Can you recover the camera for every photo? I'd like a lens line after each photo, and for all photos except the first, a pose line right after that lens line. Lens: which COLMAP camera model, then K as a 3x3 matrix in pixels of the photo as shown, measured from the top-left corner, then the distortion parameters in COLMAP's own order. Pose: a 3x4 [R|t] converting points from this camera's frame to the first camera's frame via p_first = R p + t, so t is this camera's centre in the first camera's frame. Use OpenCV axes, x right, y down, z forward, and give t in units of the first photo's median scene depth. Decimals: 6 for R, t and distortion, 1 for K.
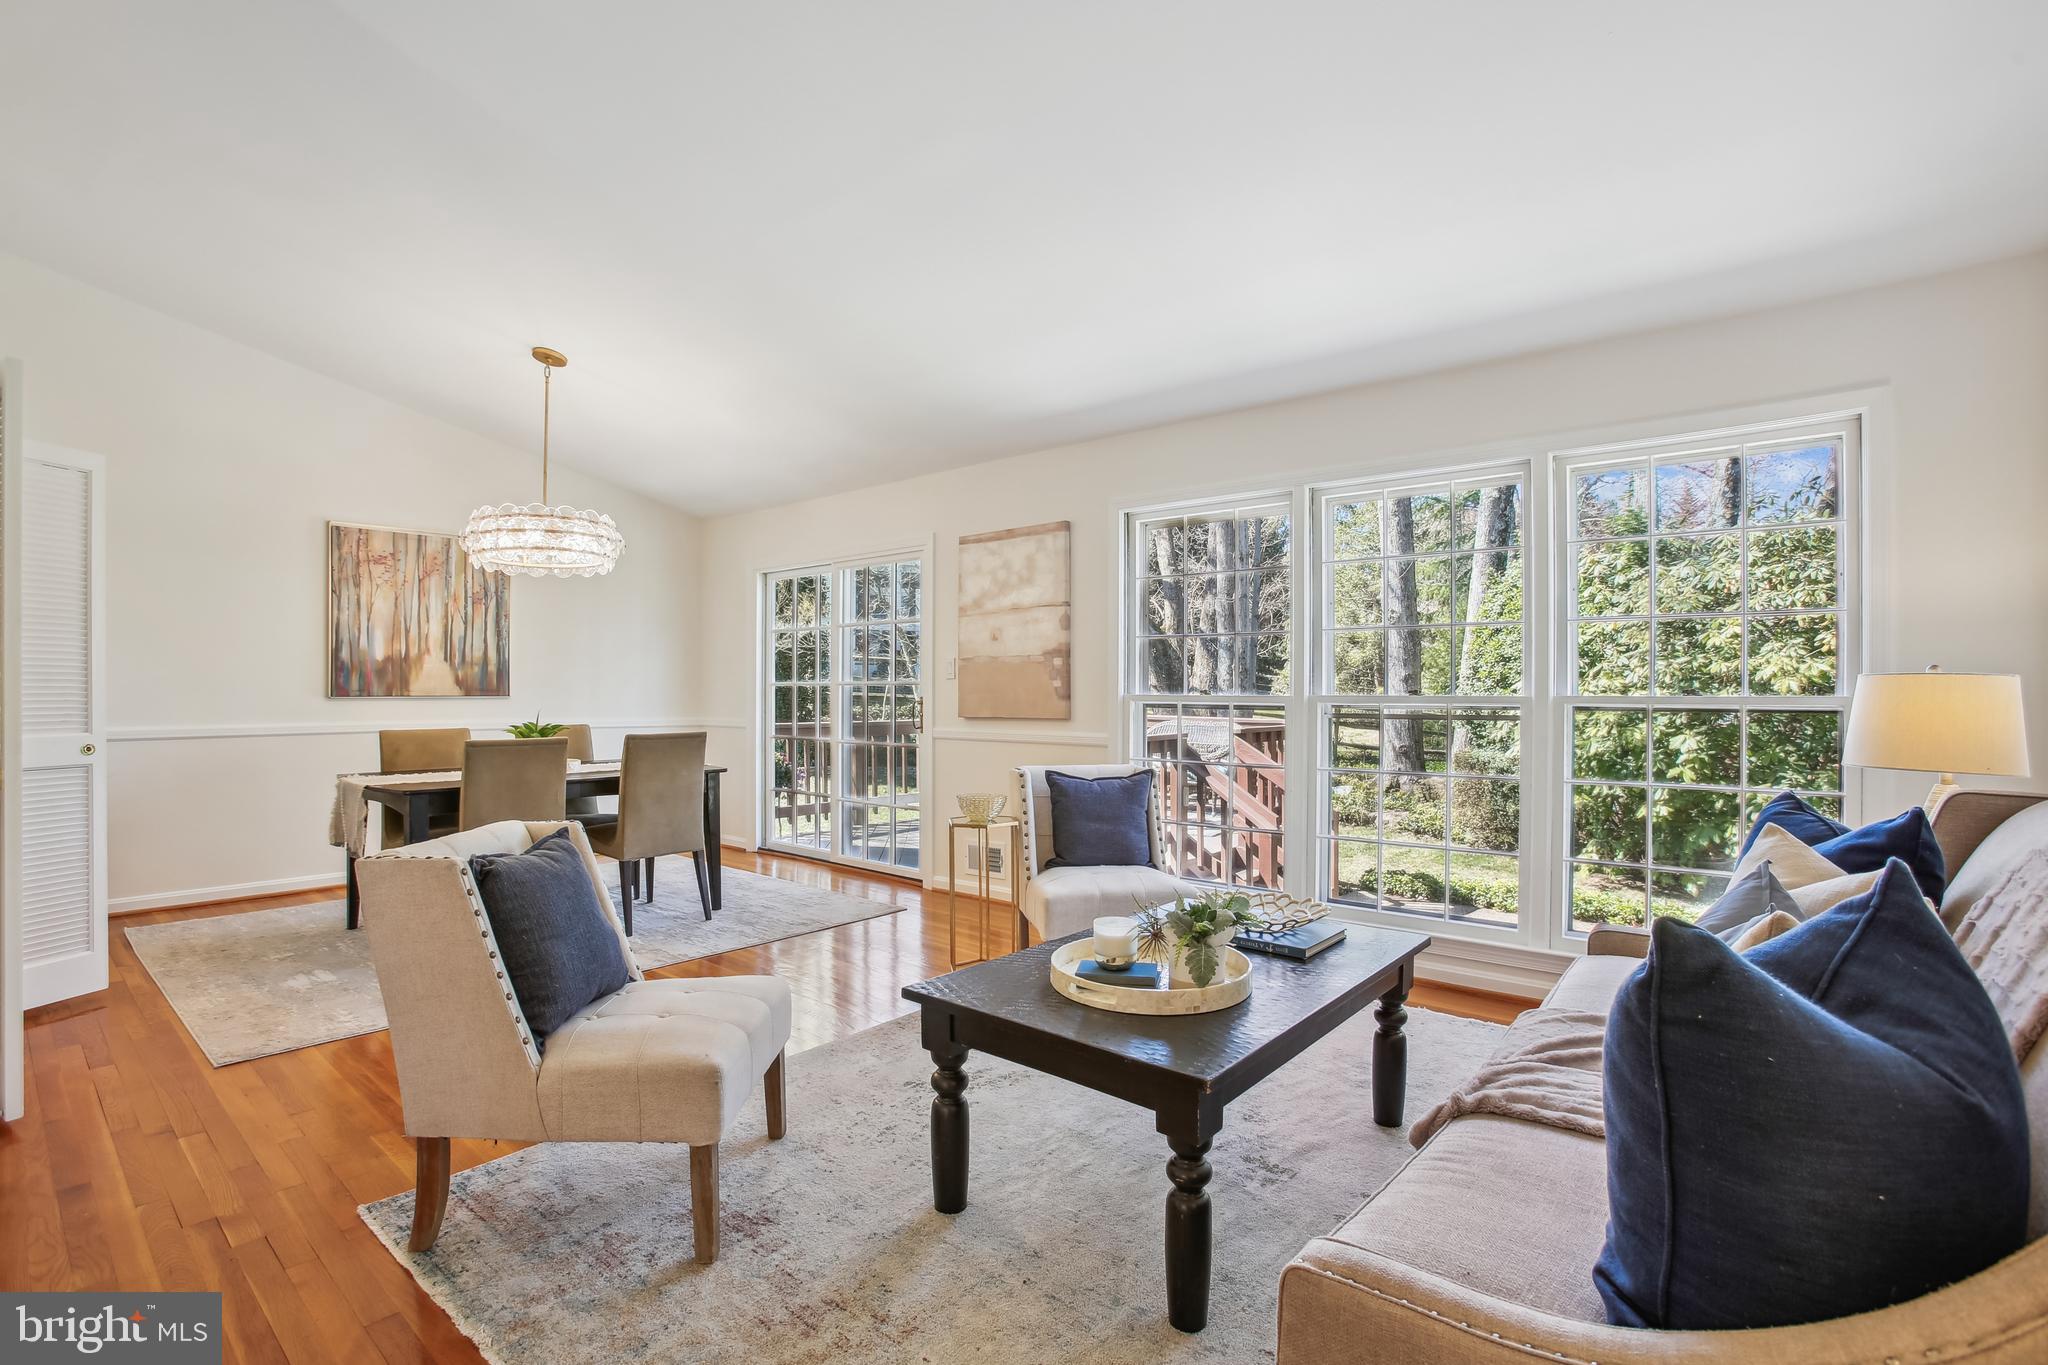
lens RADIAL K [[968.0, 0, 1039.4], [0, 968.0, 675.9], [0, 0, 1]] dist [-0.031945, 0.014731]
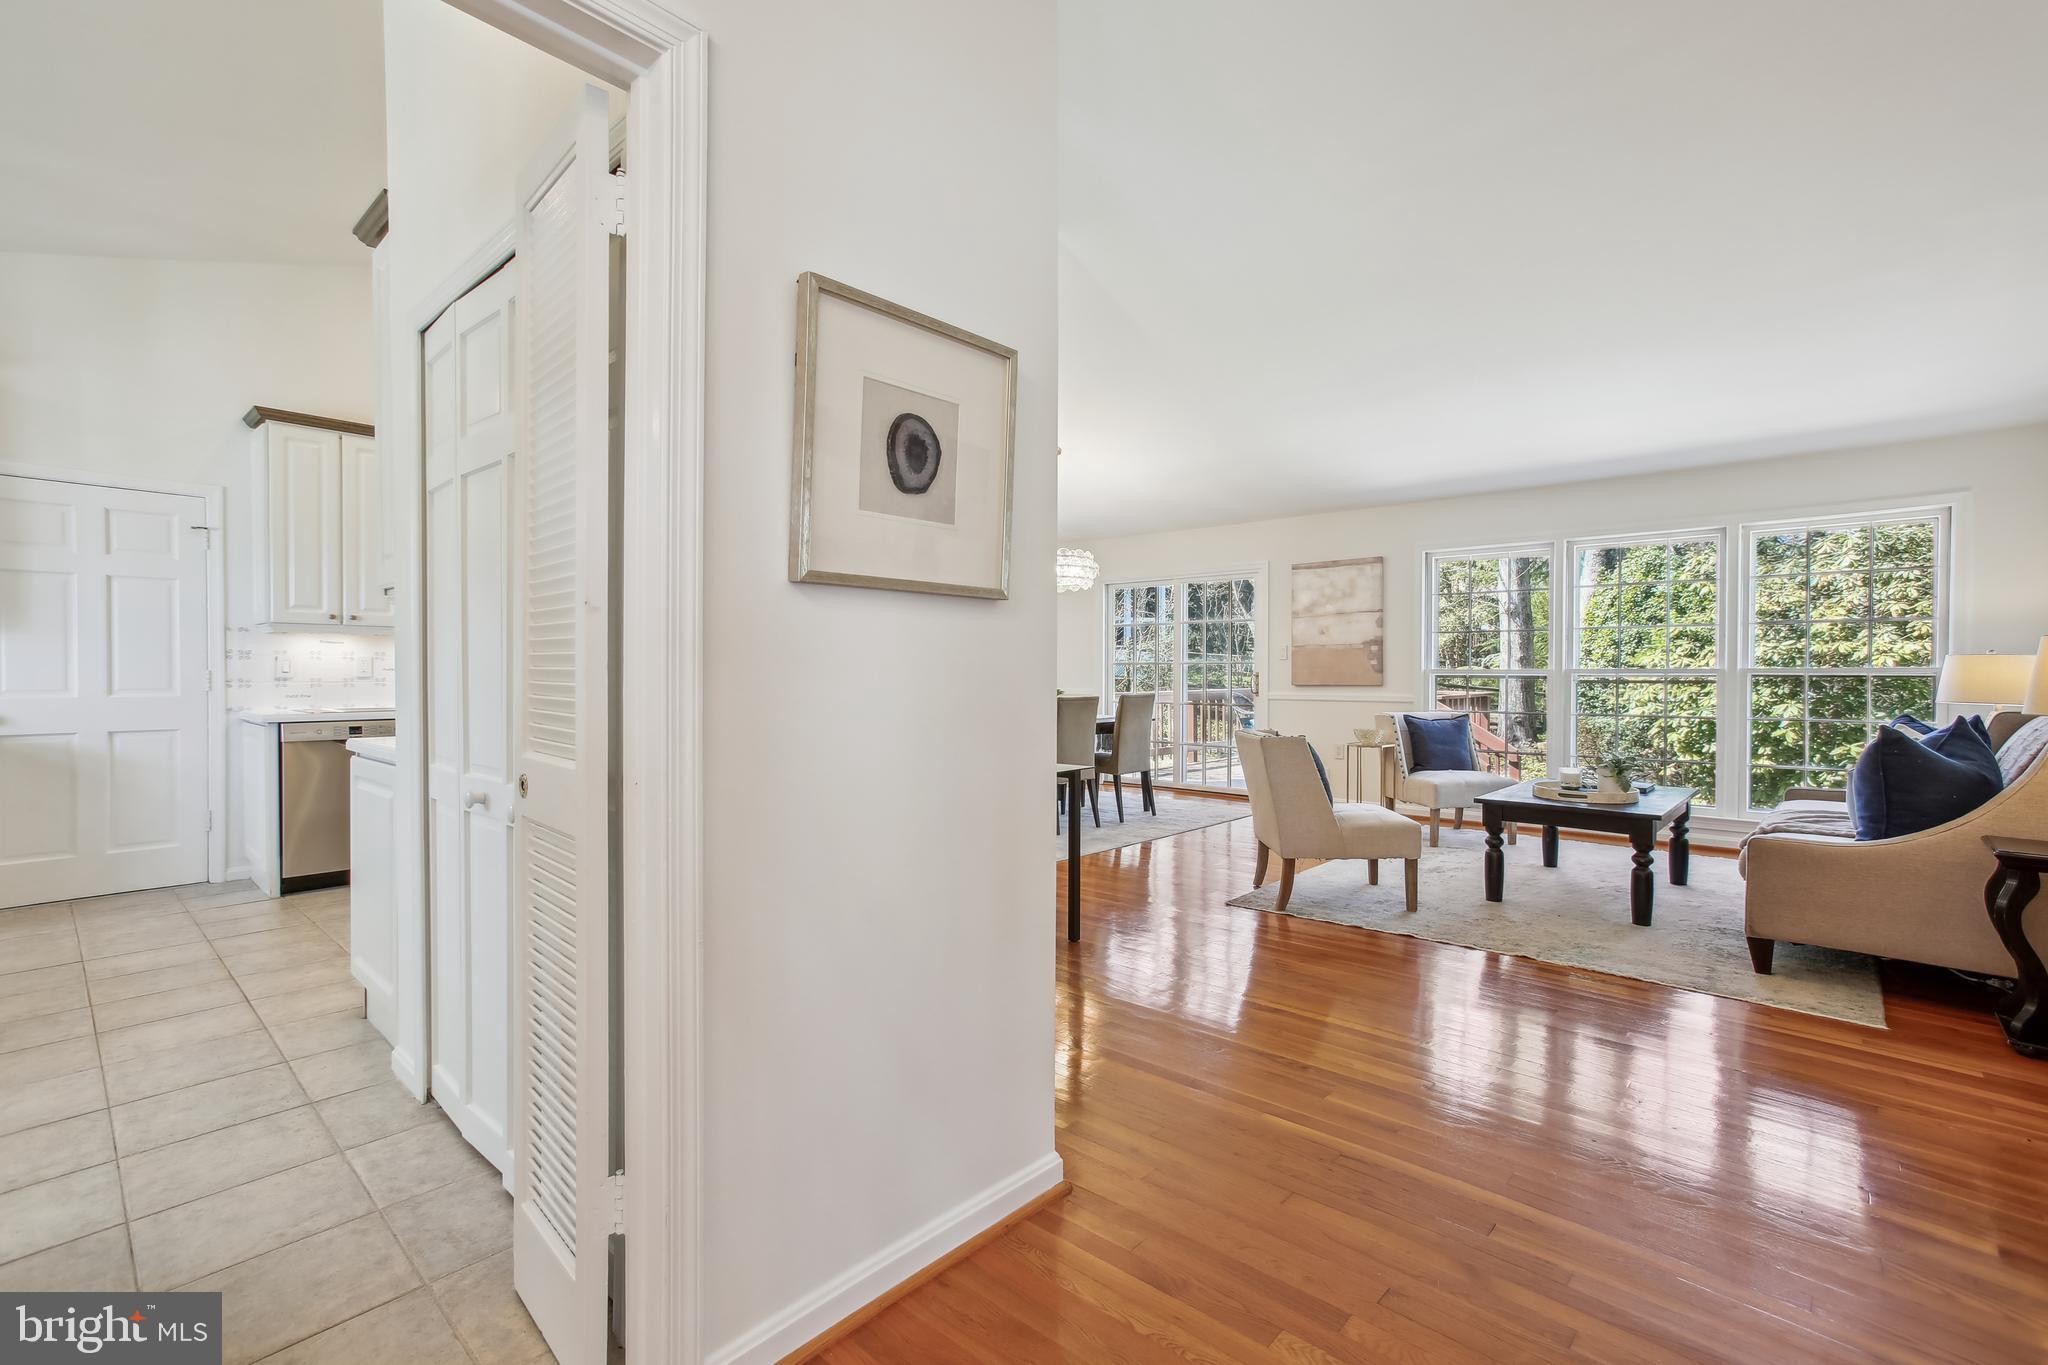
lens RADIAL K [[935.6, 0, 1038.7], [0, 935.6, 682.6], [0, 0, 1]] dist [0.024864, 0.002067]
pose [[0.998985, -0.003639, -0.044892, -0.376426], [0.004701, 0.999711, 0.023572, 0.001882], [0.044794, -0.023759, 0.998714, -0.432038]]
